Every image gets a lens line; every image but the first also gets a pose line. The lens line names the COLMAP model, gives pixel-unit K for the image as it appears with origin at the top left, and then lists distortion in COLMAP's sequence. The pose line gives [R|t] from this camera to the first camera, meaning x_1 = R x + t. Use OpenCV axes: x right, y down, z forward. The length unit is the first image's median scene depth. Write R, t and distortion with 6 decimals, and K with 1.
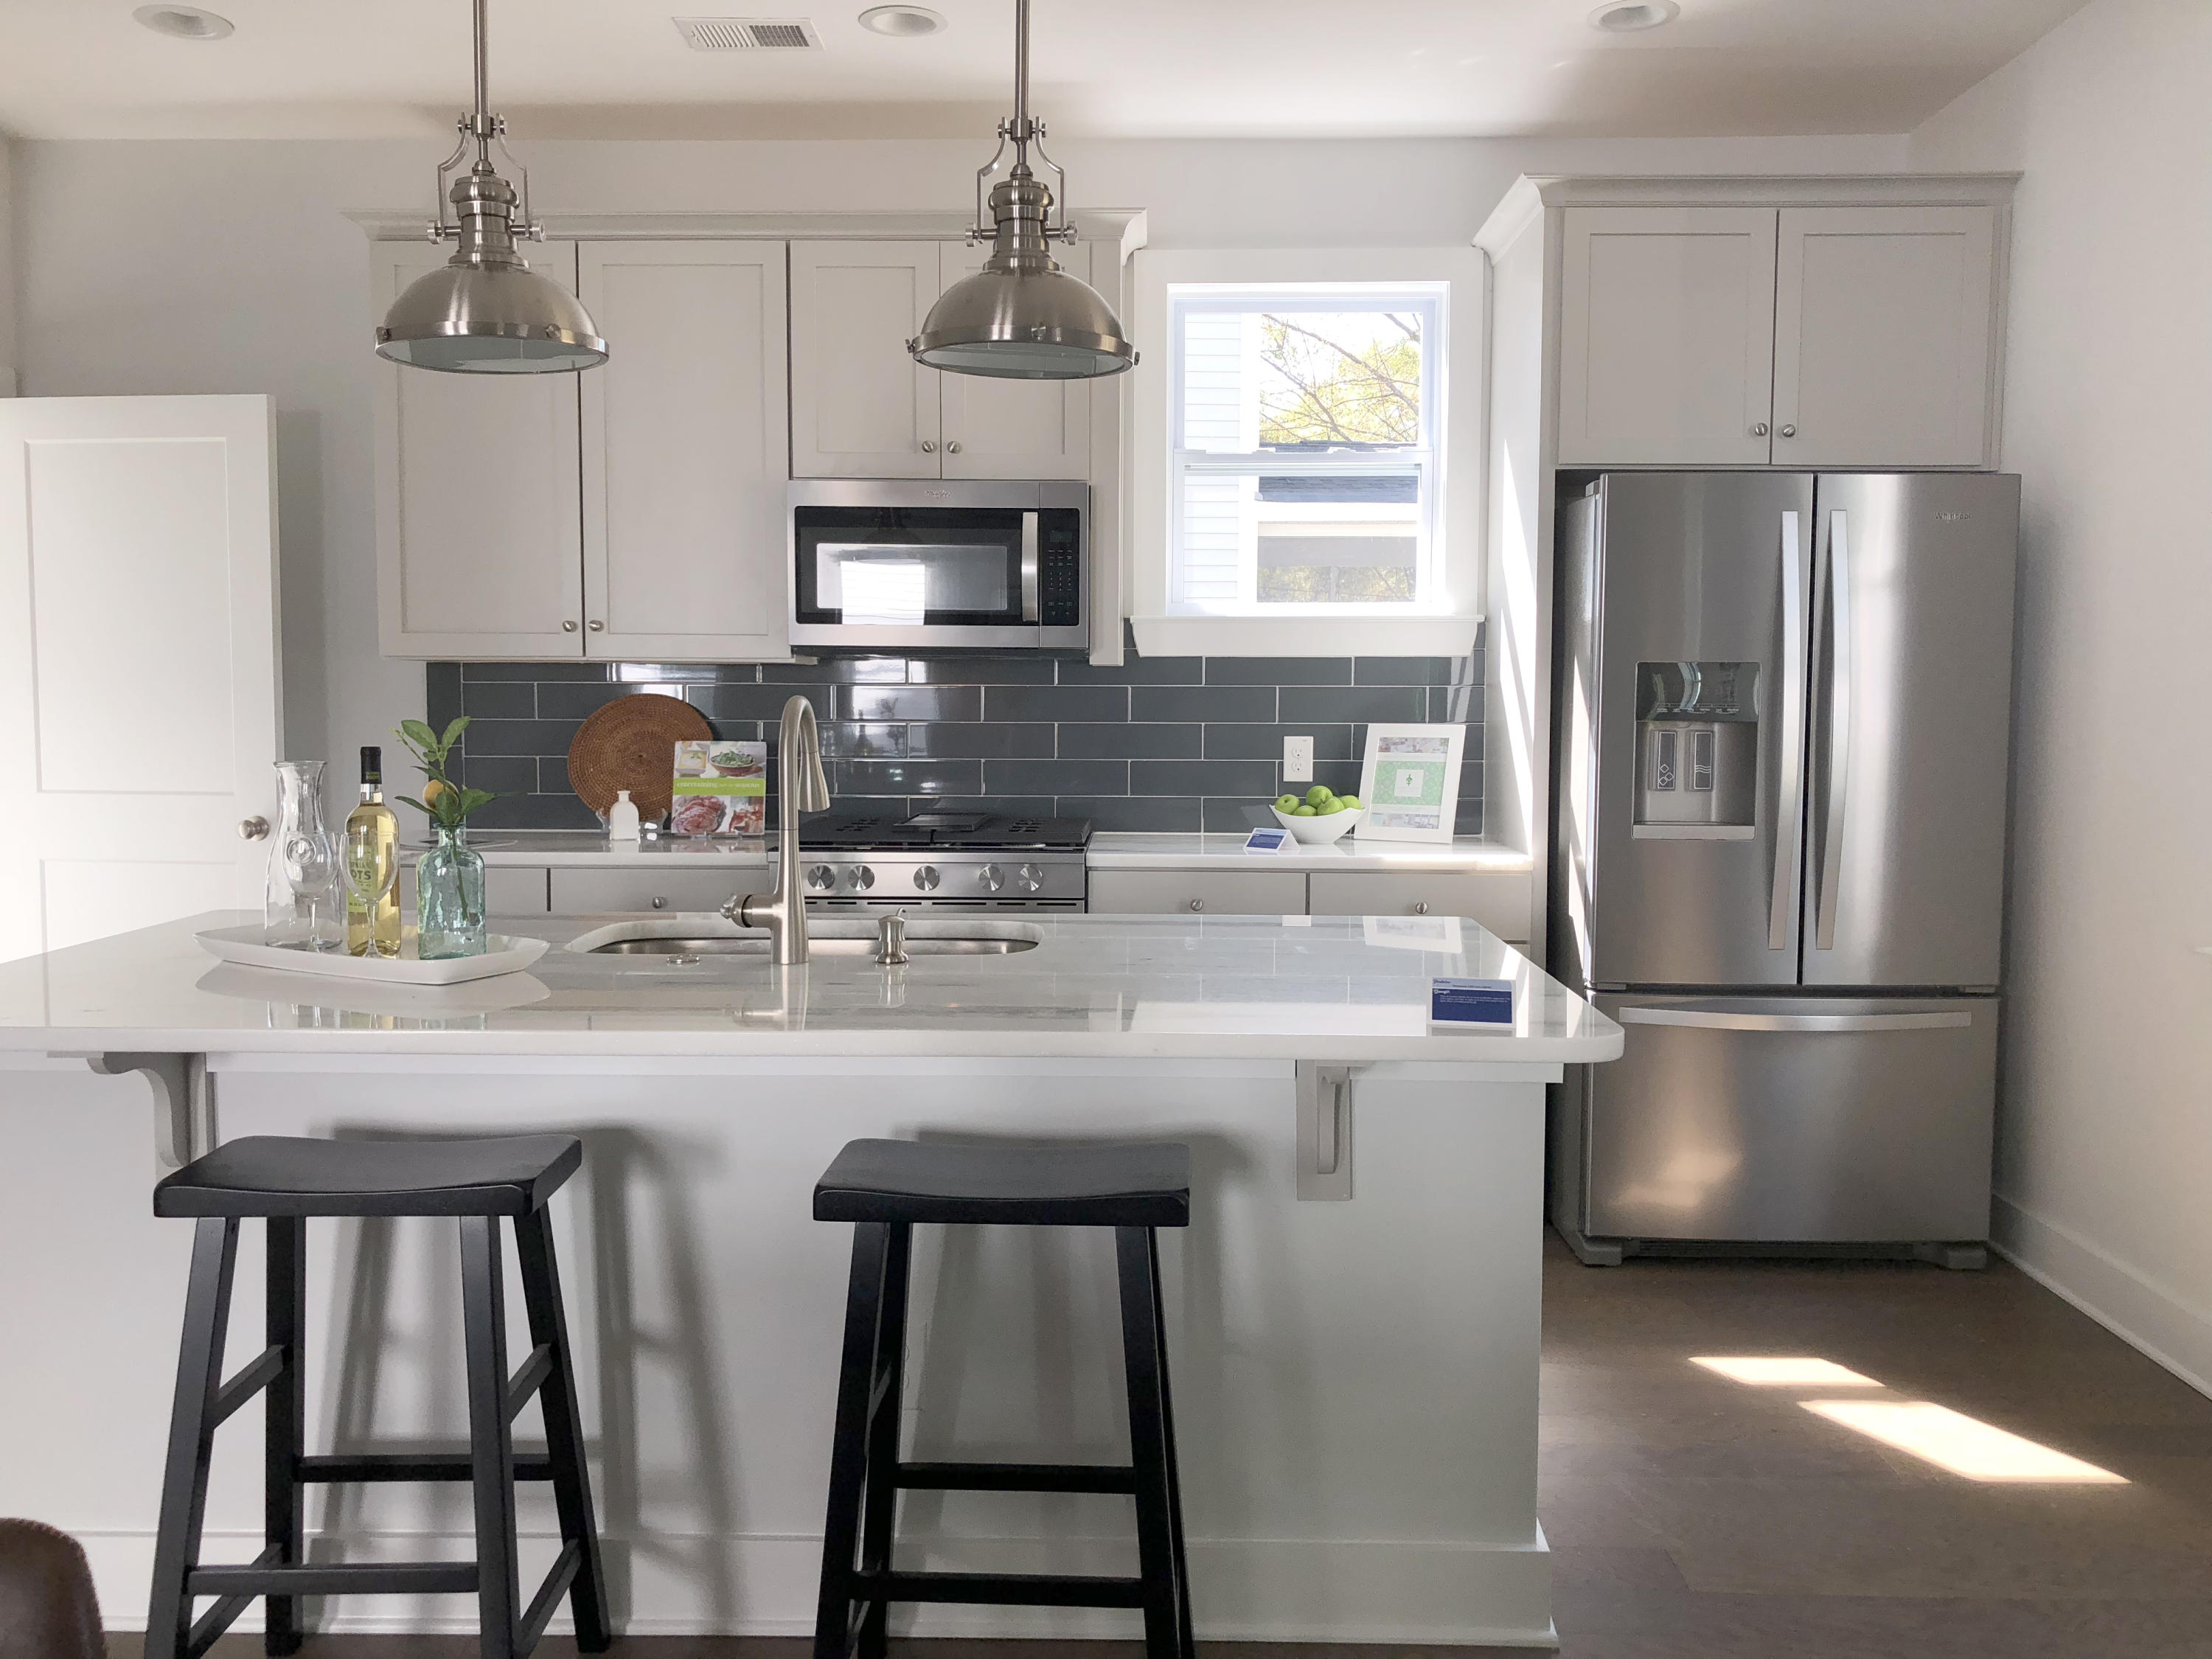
lens RADIAL K [[1808.0, 0, 1102.8], [0, 1808.0, 820.2], [0, 0, 1]] dist [0.086480, -0.161986]
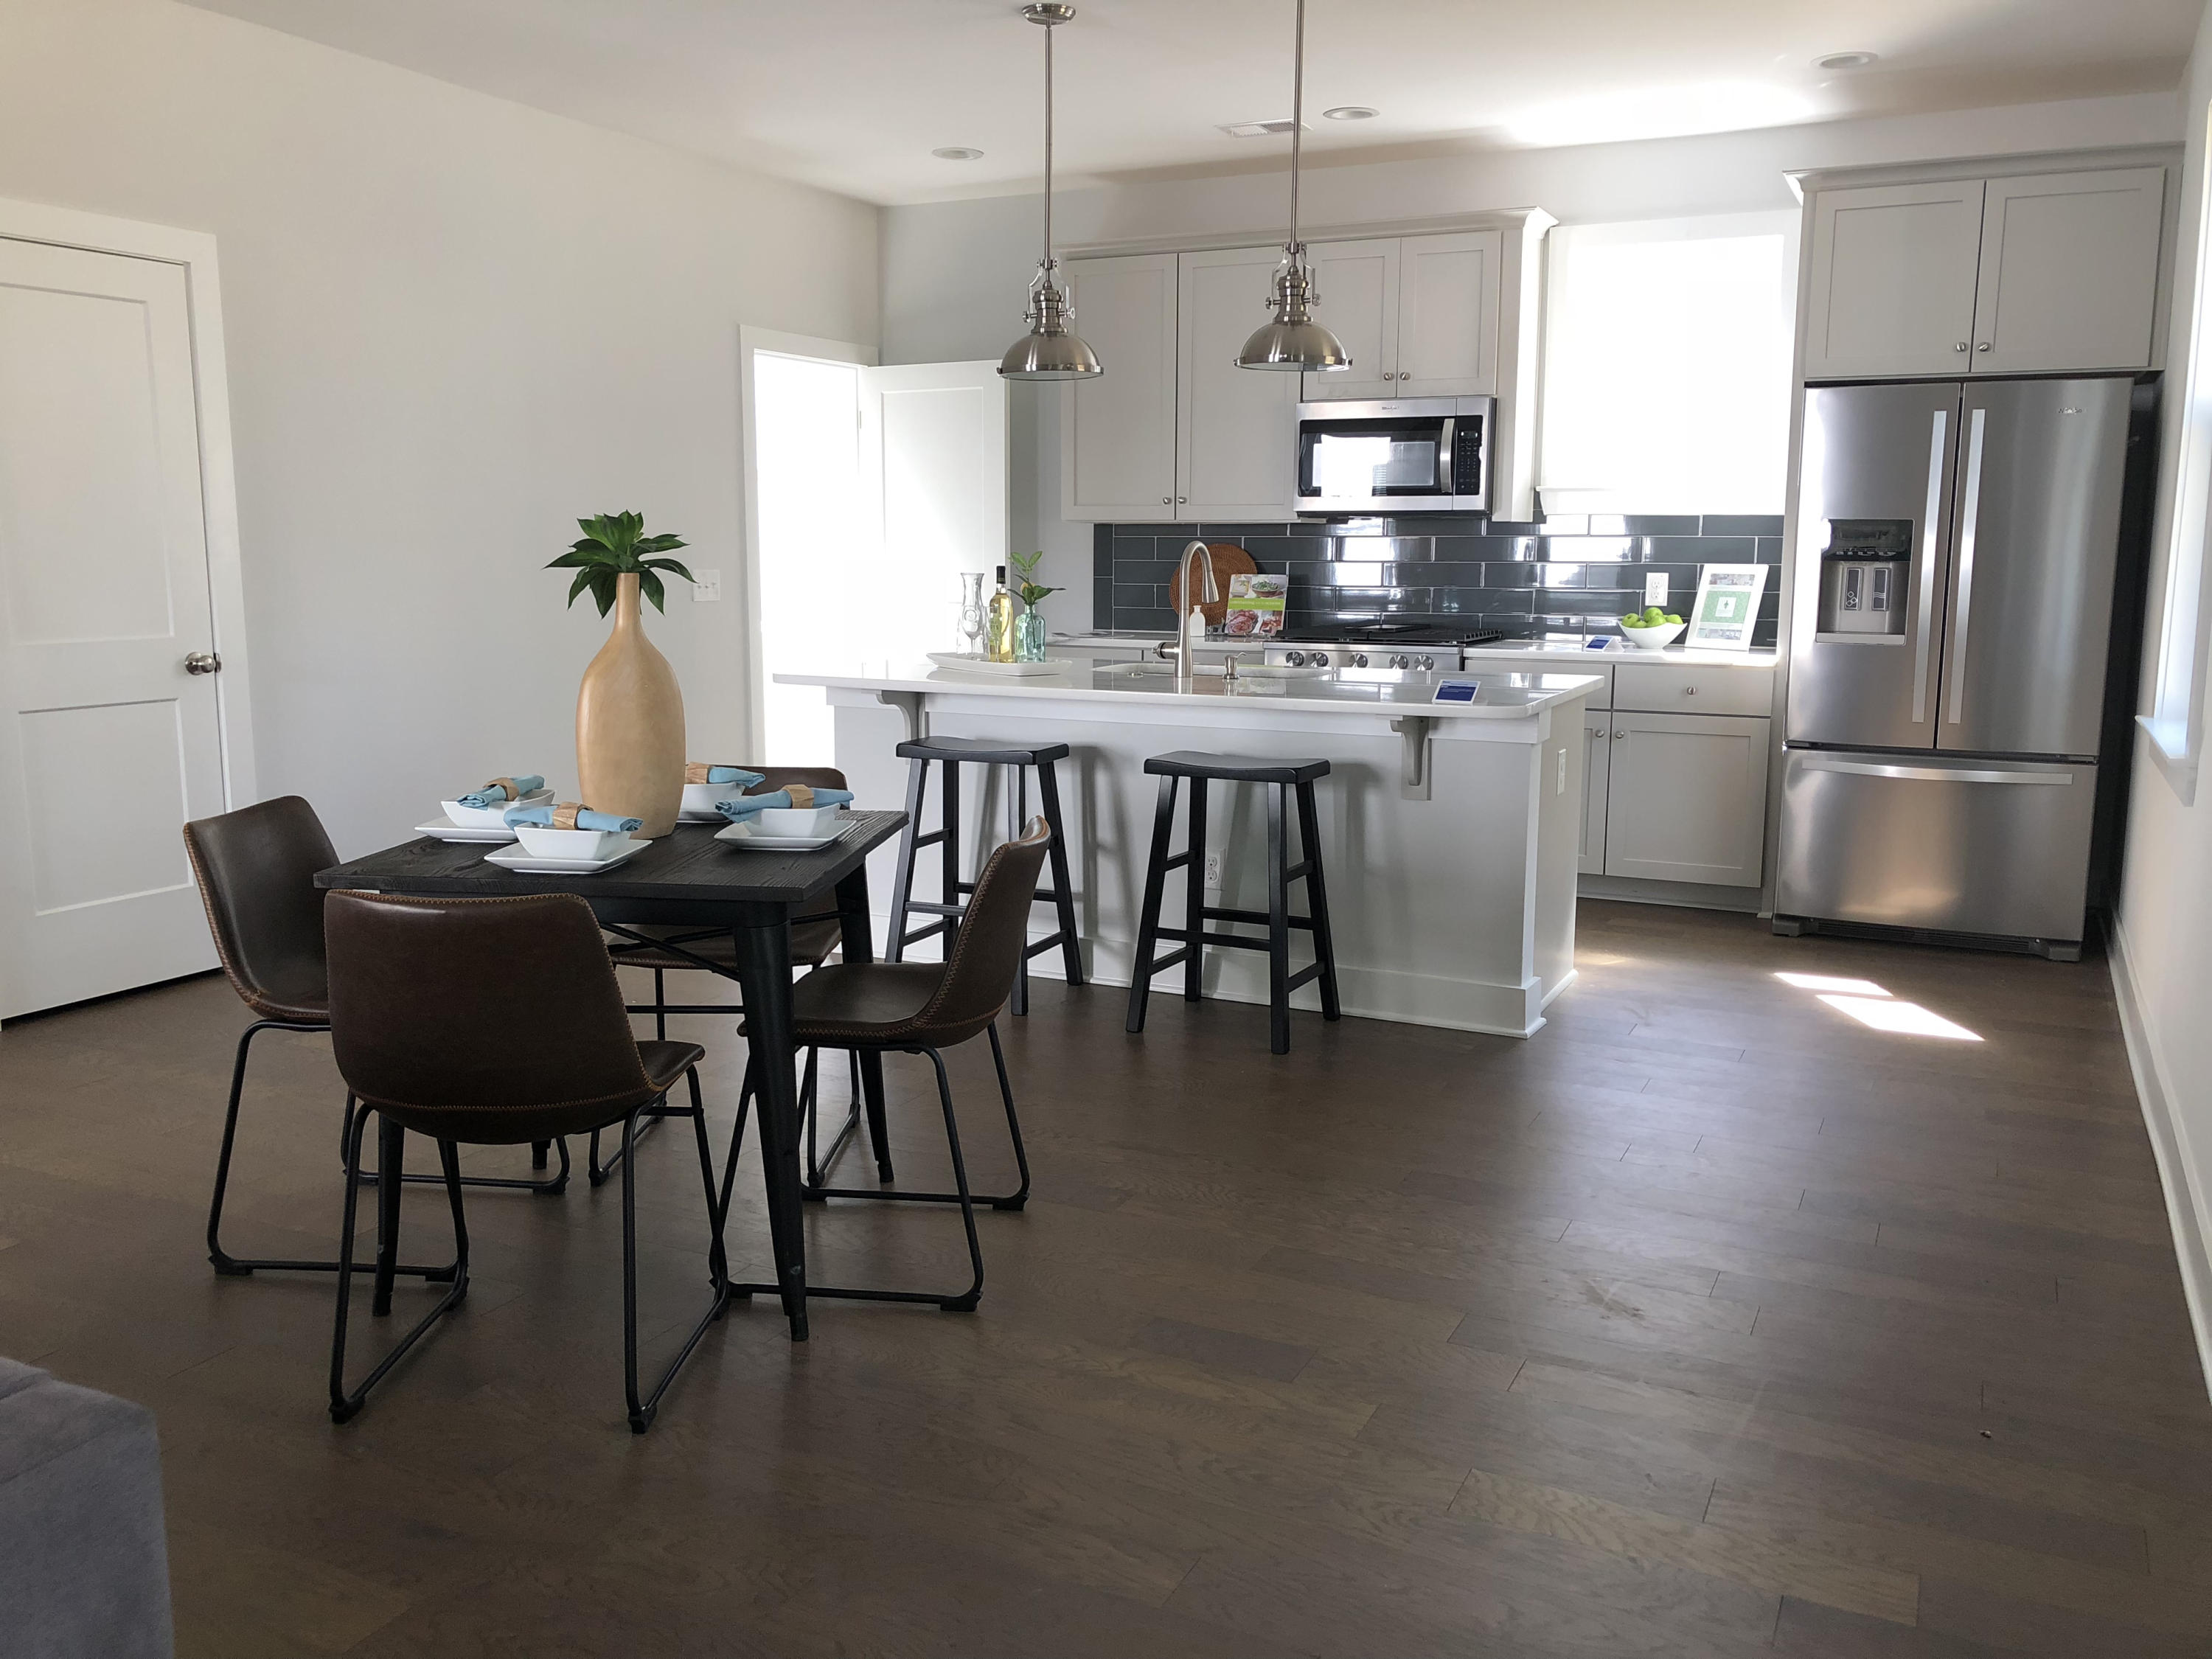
lens RADIAL K [[1808.0, 0, 1102.8], [0, 1808.0, 820.2], [0, 0, 1]] dist [0.086480, -0.161986]
pose [[0.908670, 0.064216, -0.412547, 0.338591], [-0.032454, 0.995975, 0.083550, 0.042941], [0.416251, -0.062531, 0.907097, -0.497507]]
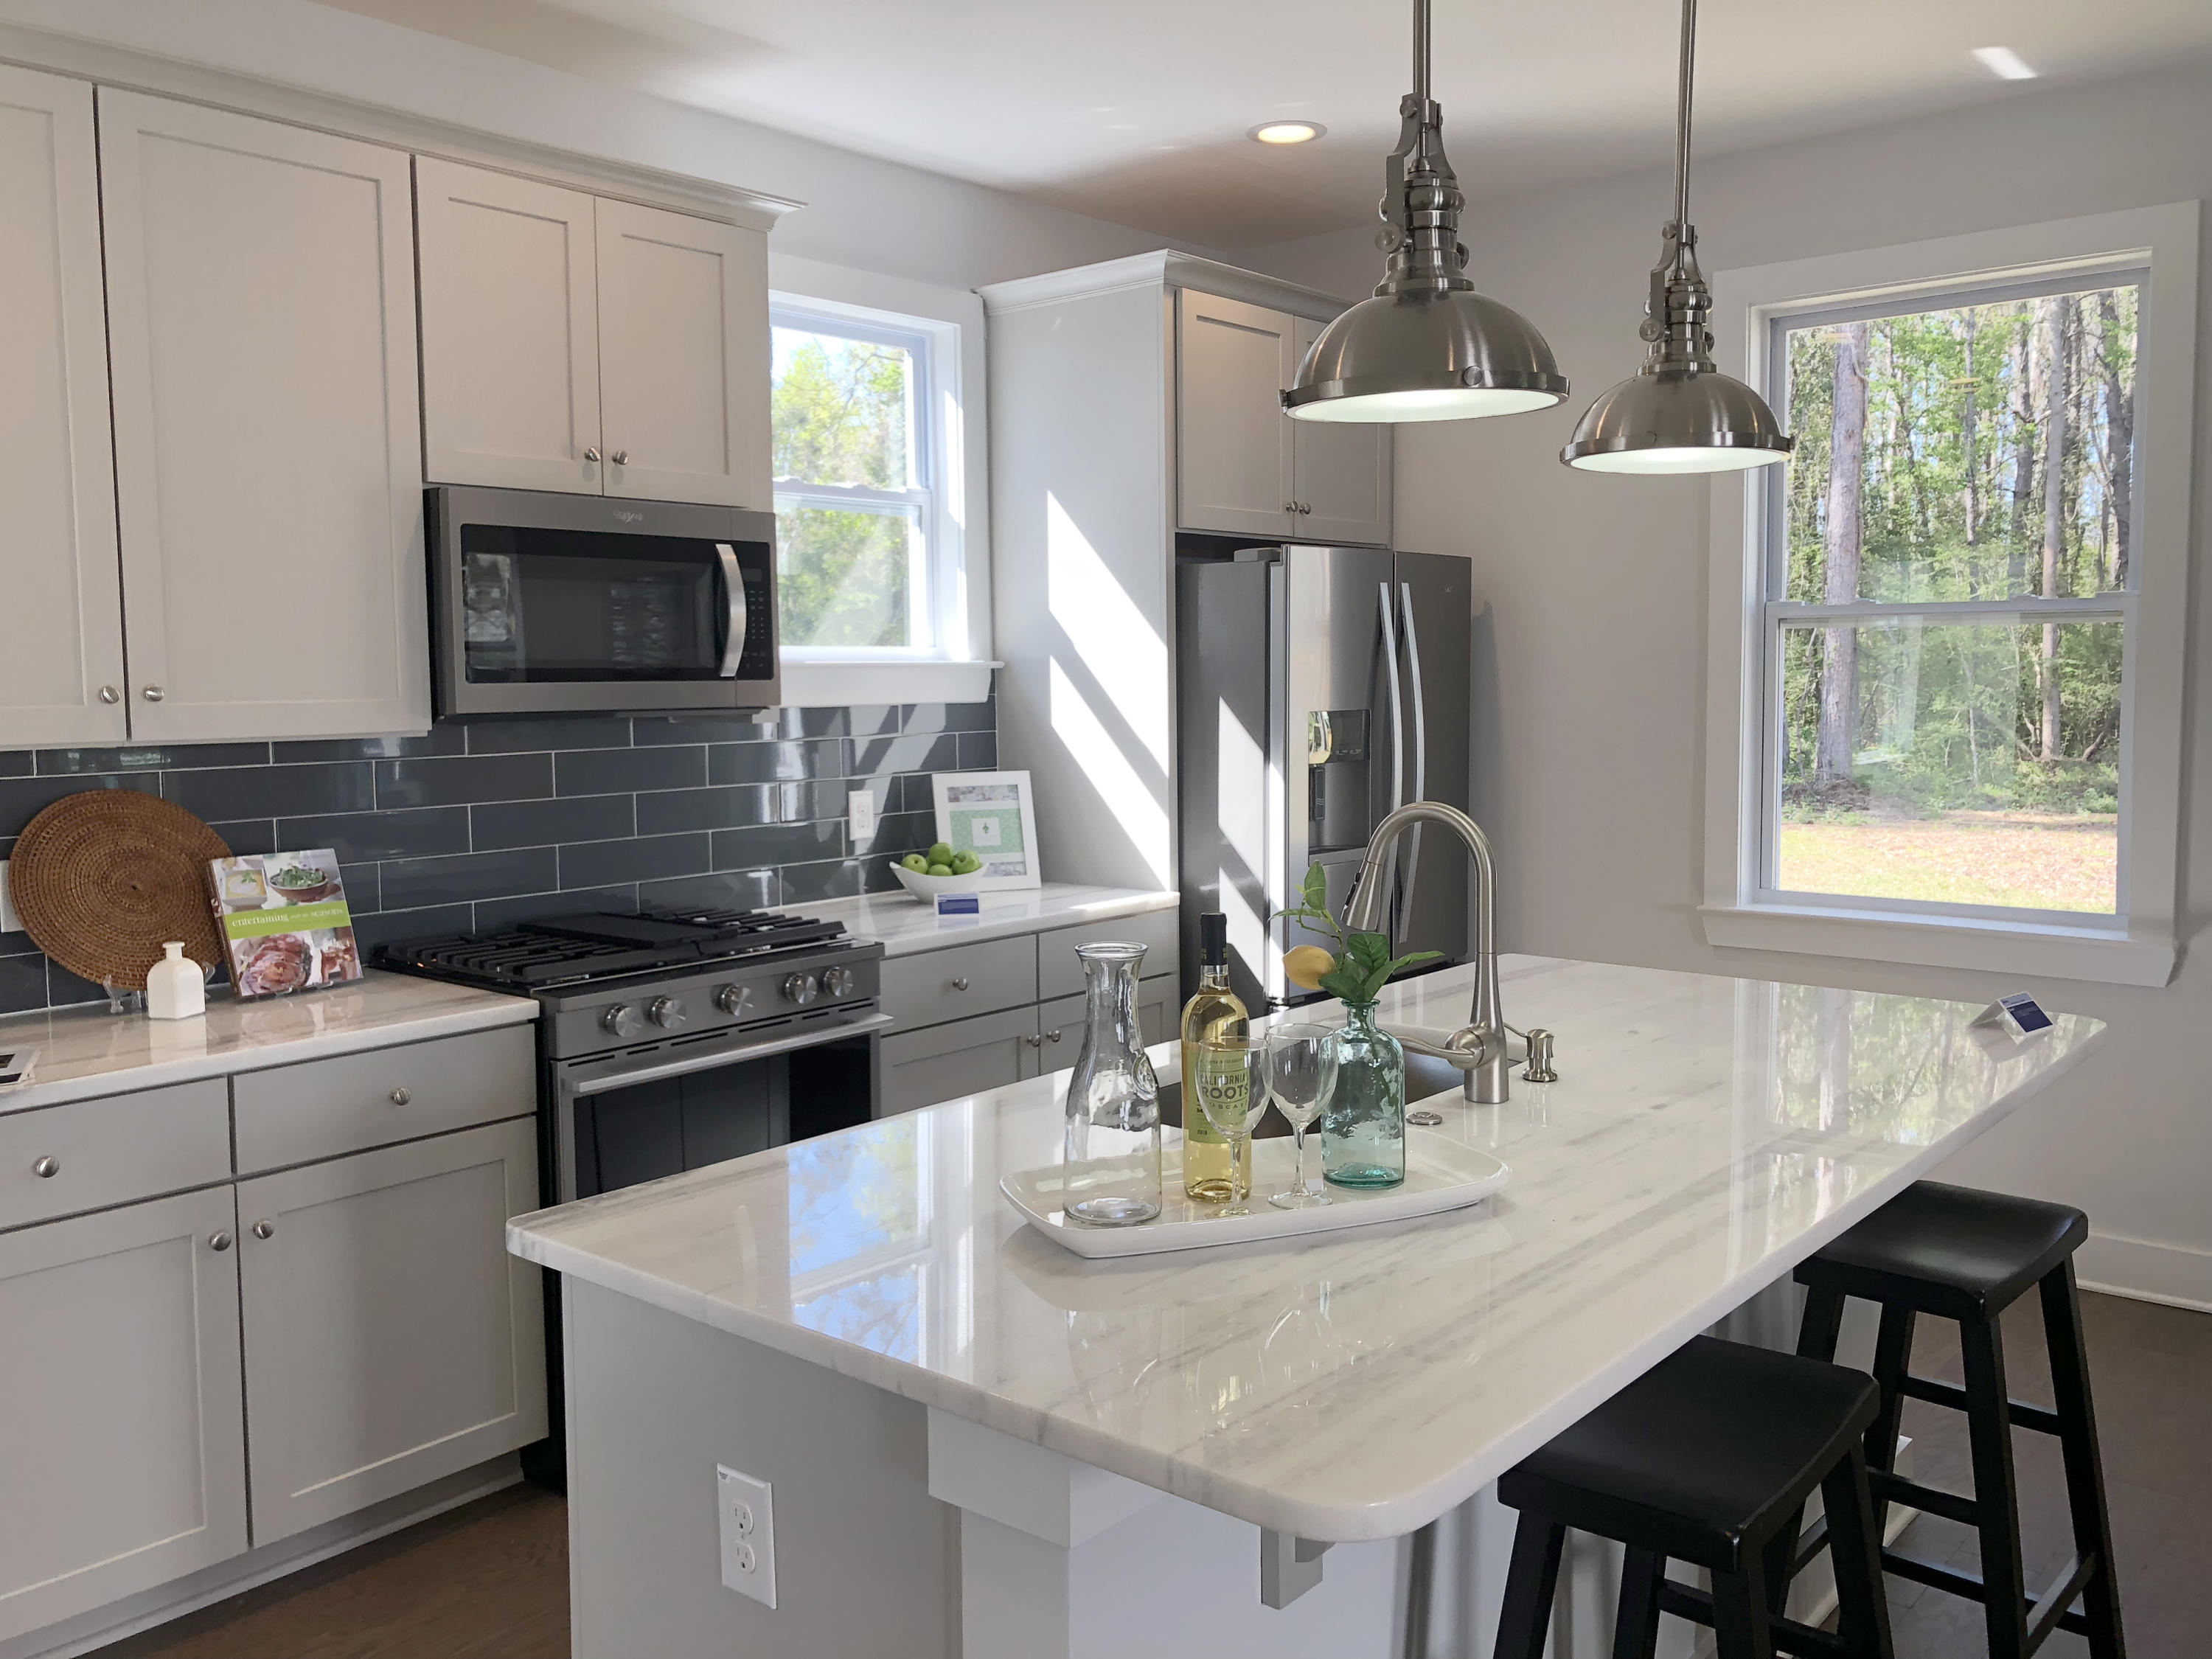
lens RADIAL K [[1794.8, 0, 1106.0], [0, 1794.8, 829.5], [0, 0, 1]] dist [-0.000050, -0.003700]
pose [[0.642047, -0.081382, 0.762334, -0.560221], [0.071279, 0.996380, 0.046334, -0.065577], [-0.763345, 0.024590, 0.645523, 0.337893]]
